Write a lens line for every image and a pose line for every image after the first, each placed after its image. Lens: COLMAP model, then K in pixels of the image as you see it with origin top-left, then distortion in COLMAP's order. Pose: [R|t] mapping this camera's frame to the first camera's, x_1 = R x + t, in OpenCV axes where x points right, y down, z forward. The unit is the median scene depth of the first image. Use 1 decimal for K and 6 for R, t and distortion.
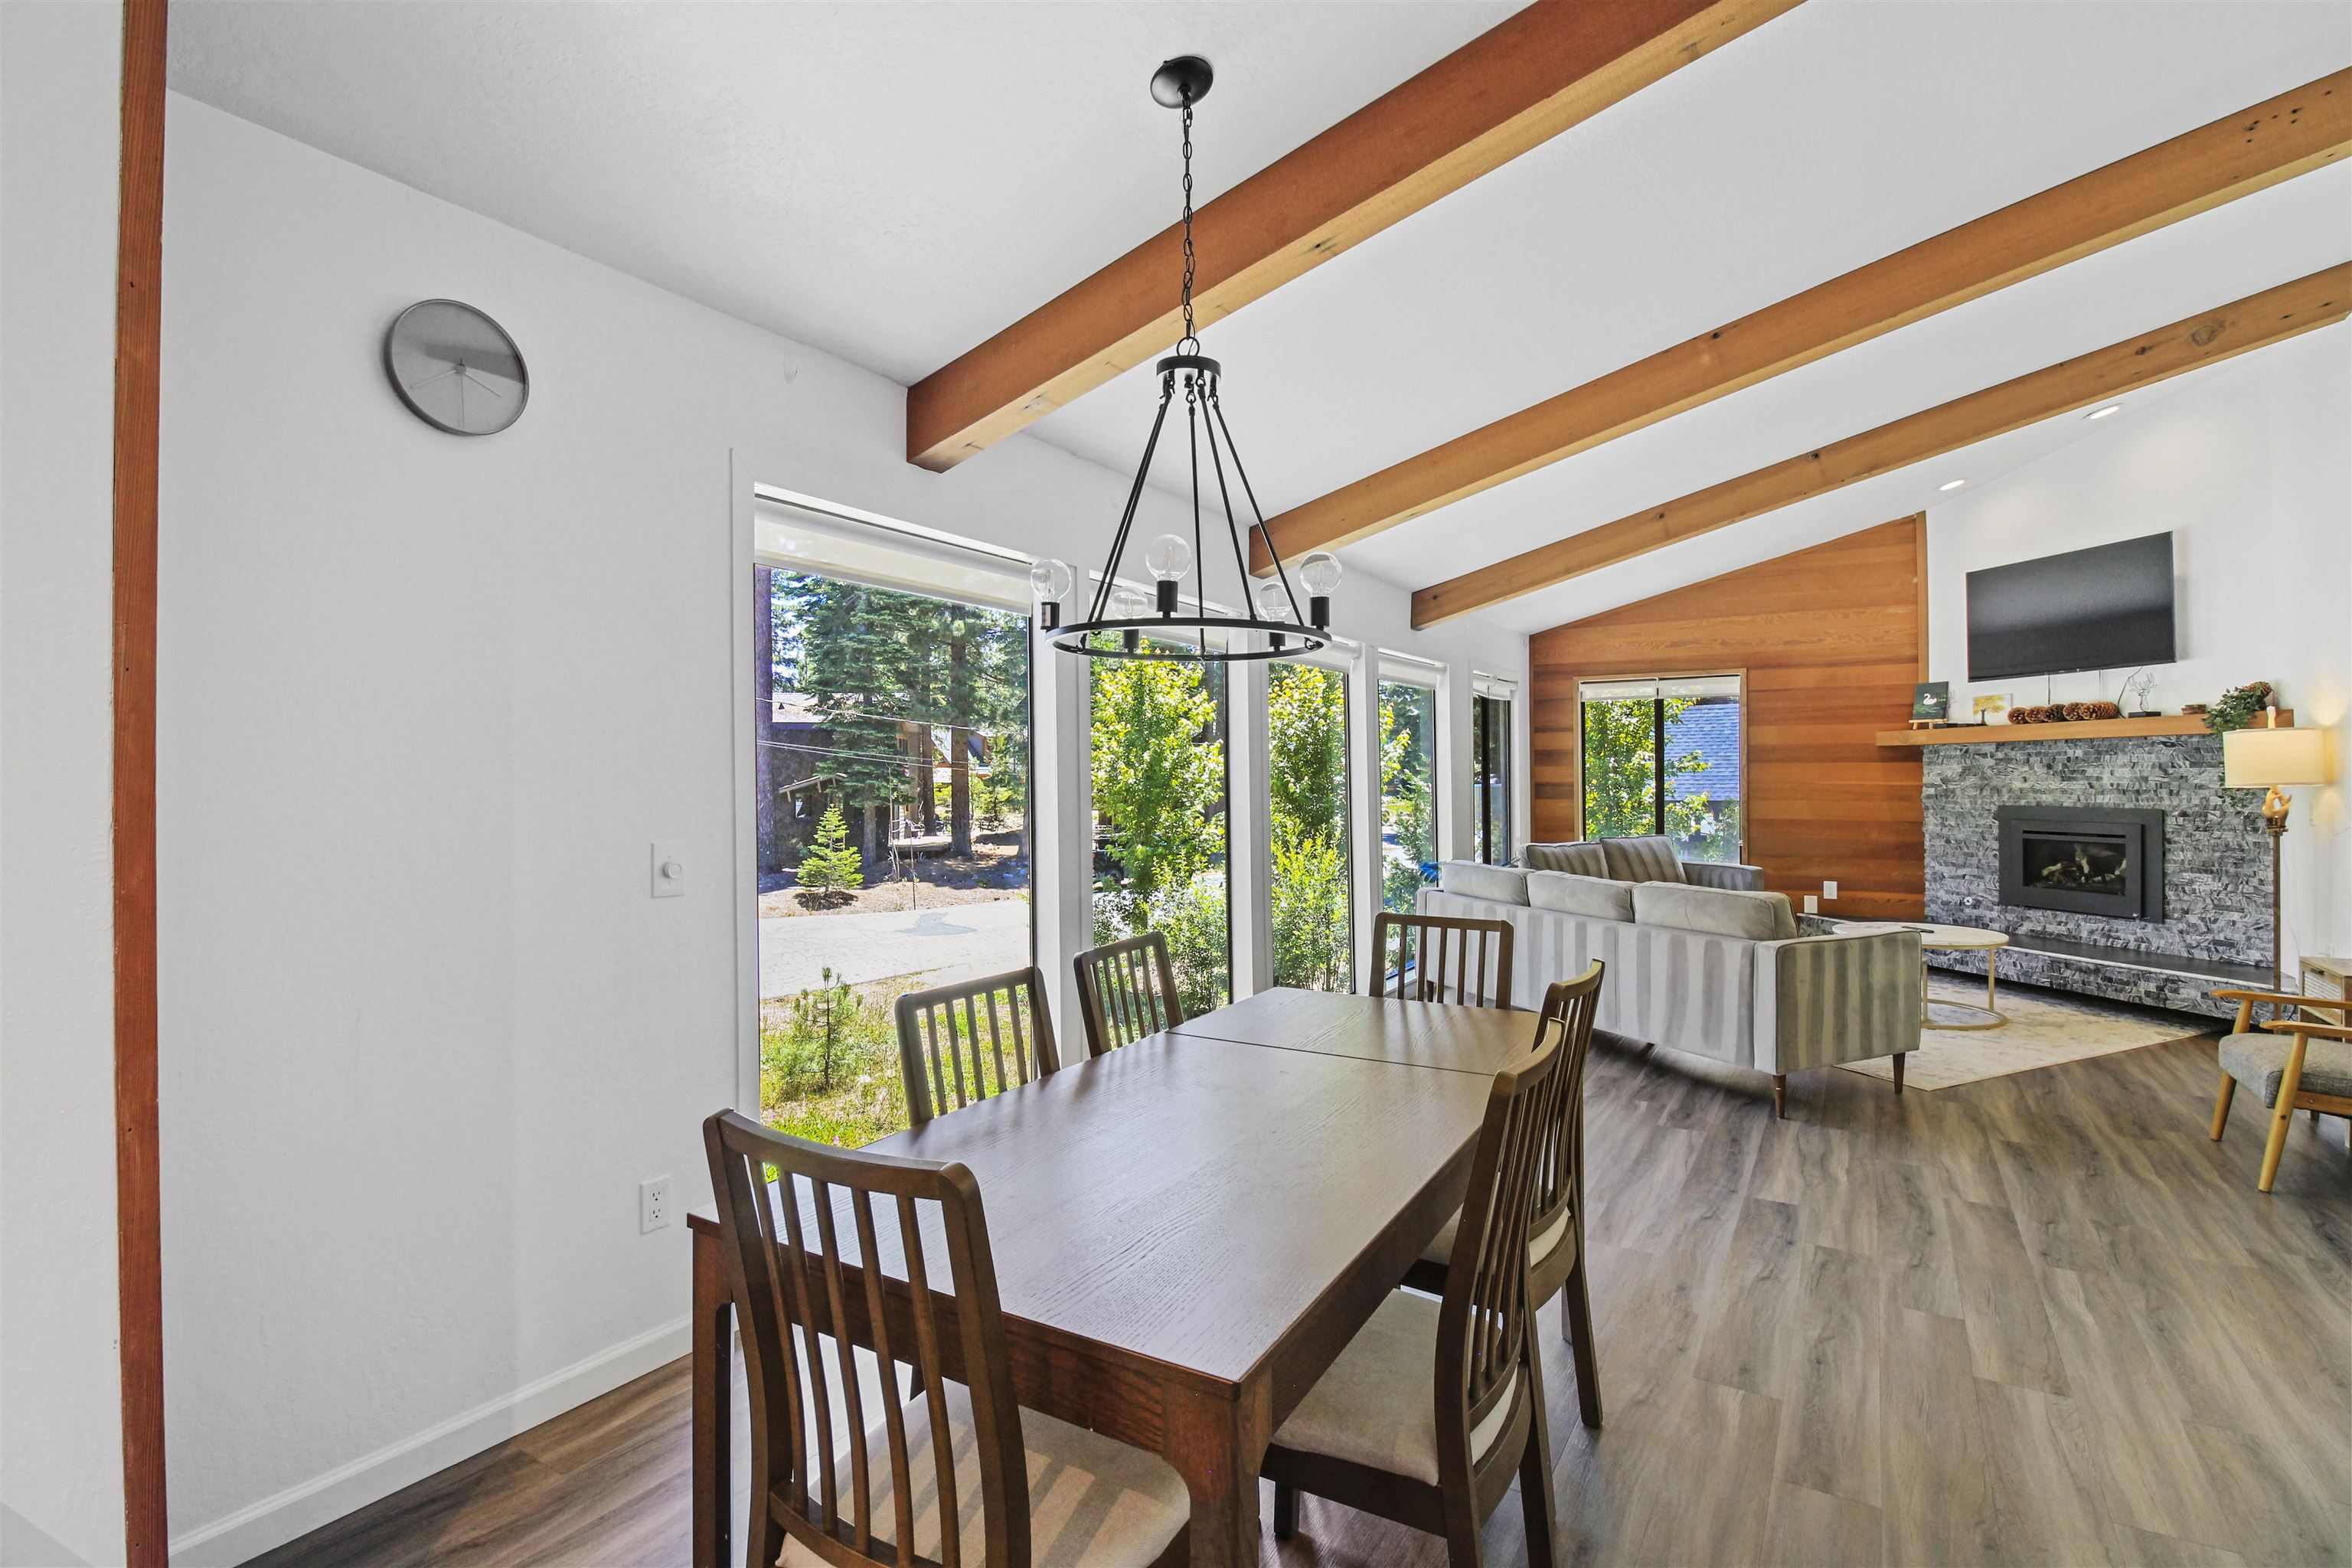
lens RADIAL K [[1084.3, 0, 1181.4], [0, 1084.3, 789.4], [0, 0, 1]] dist [0.018666, -0.022213]
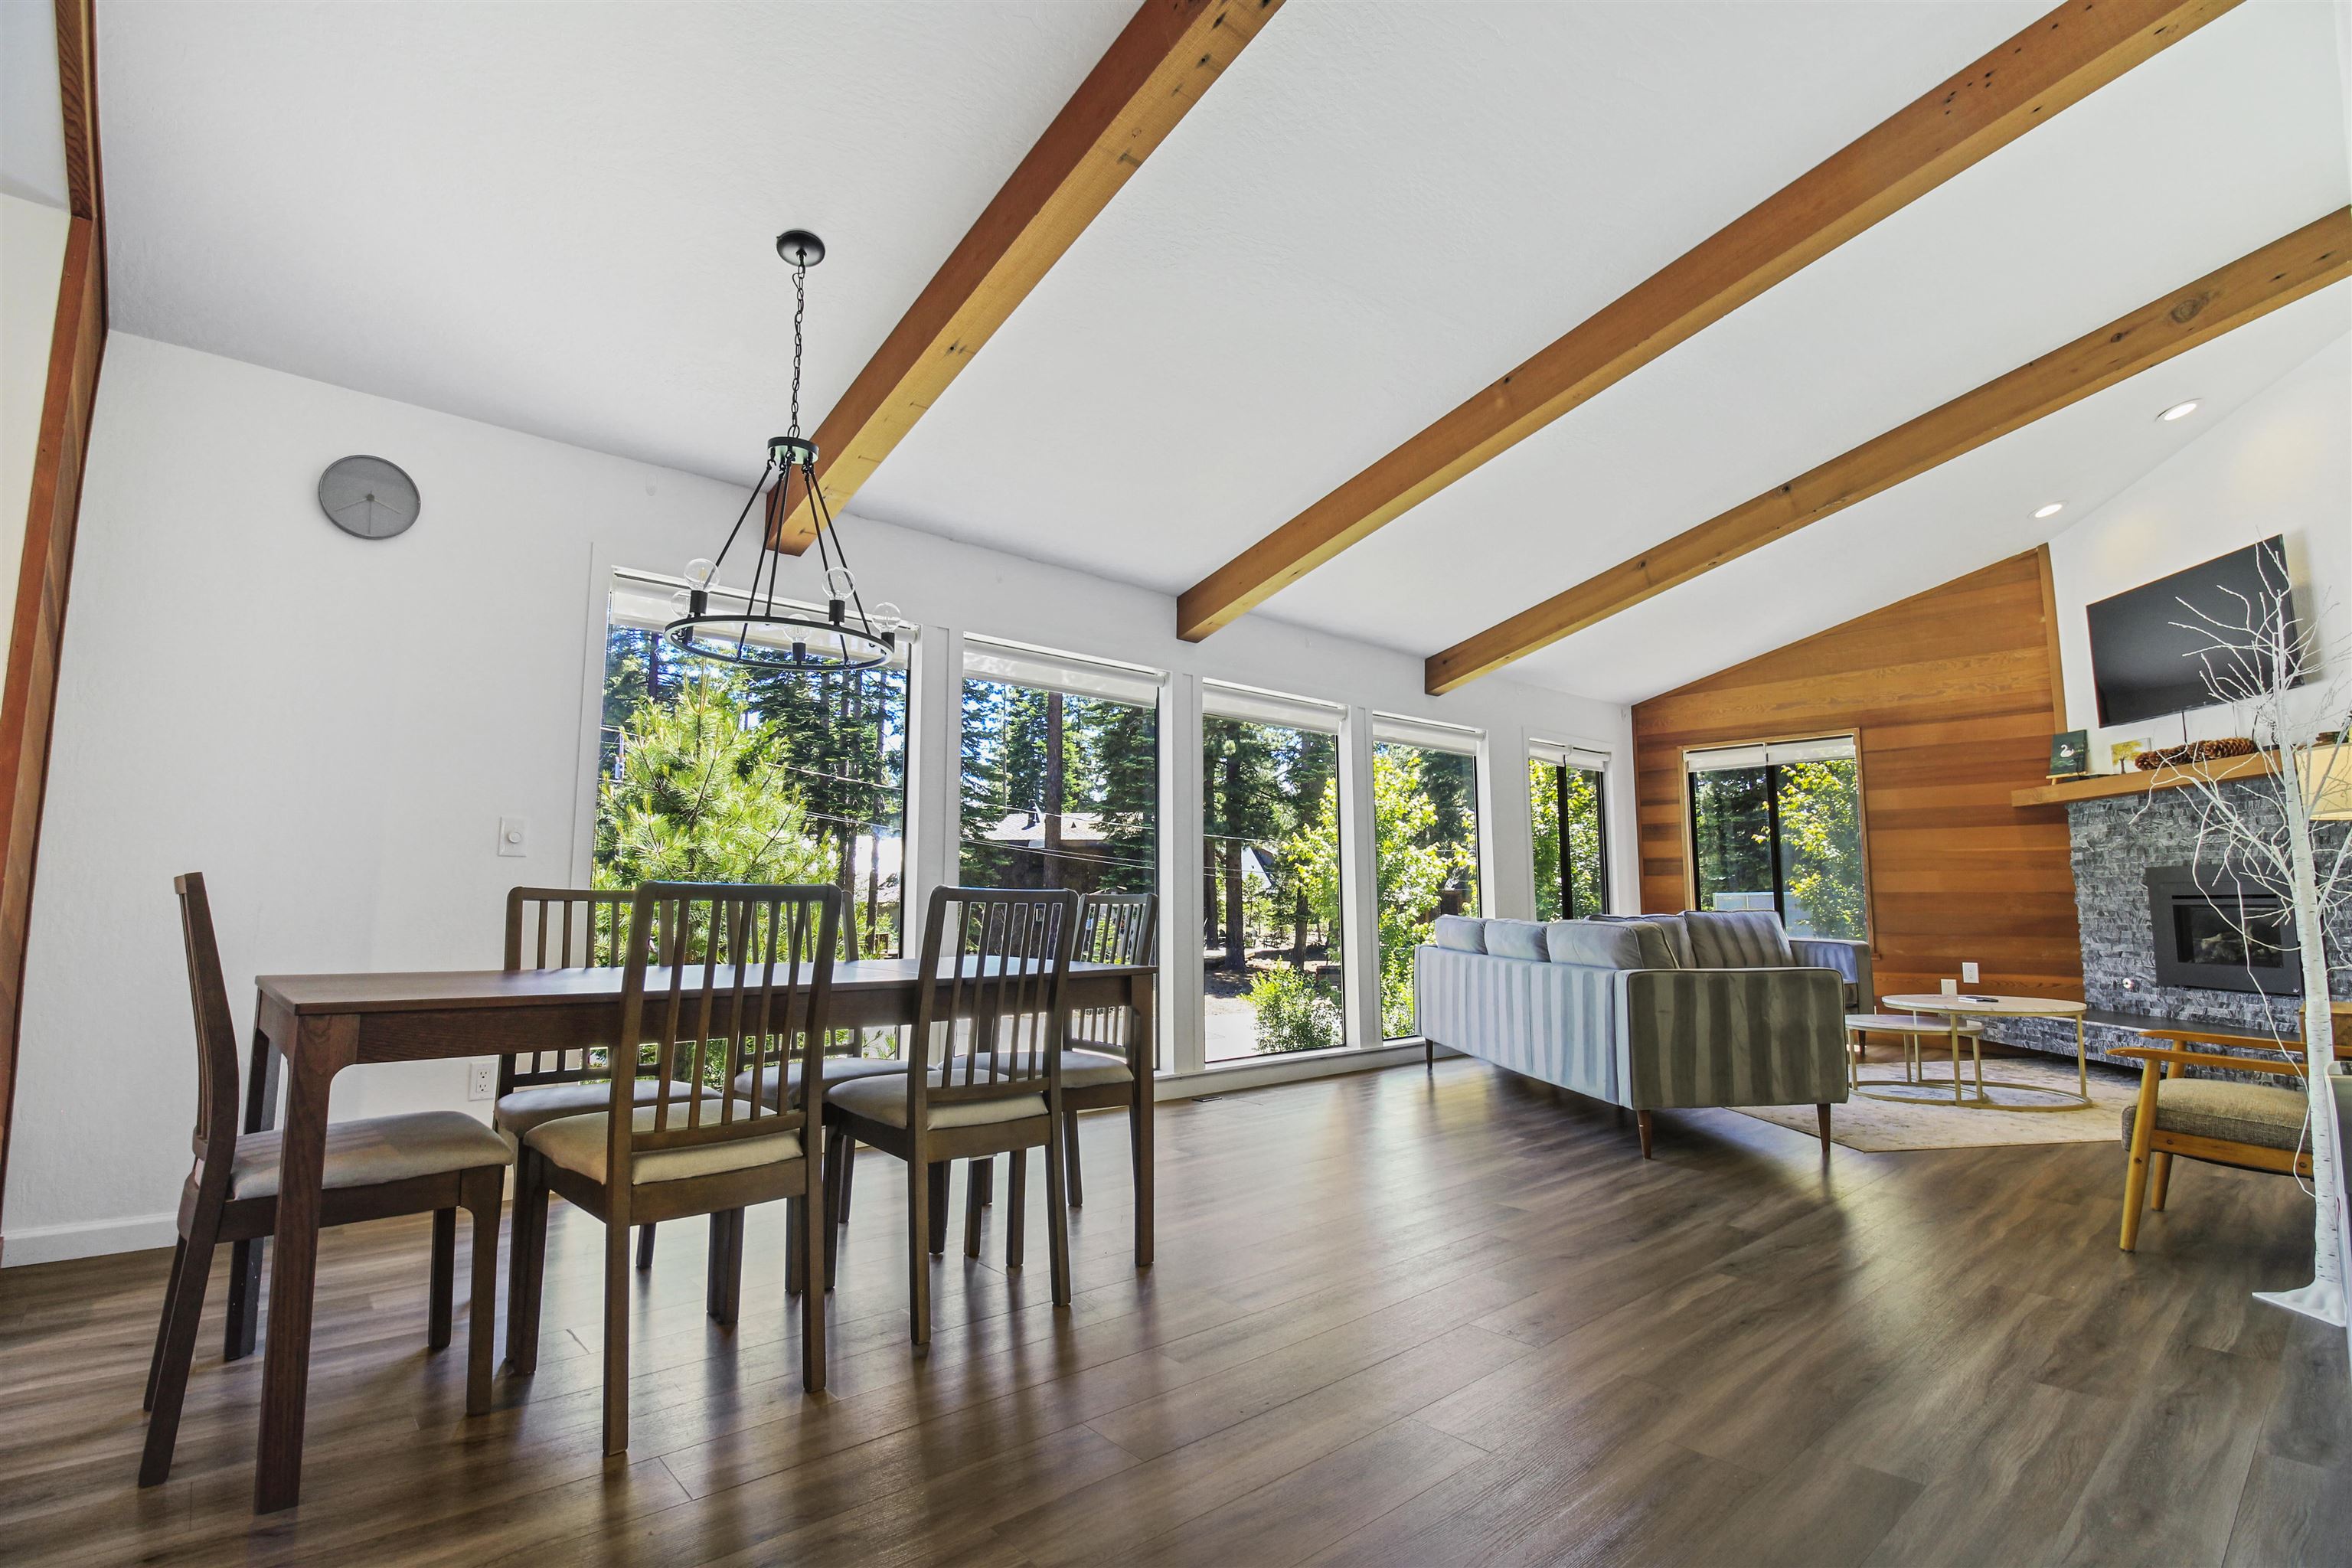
lens RADIAL K [[1084.3, 0, 1181.4], [0, 1084.3, 789.4], [0, 0, 1]] dist [0.018666, -0.022213]
pose [[0.960149, -0.021618, -0.278651, 0.243691], [-0.010015, 0.993702, -0.111602, 0.052074], [0.279309, 0.109946, 0.953886, -0.028872]]
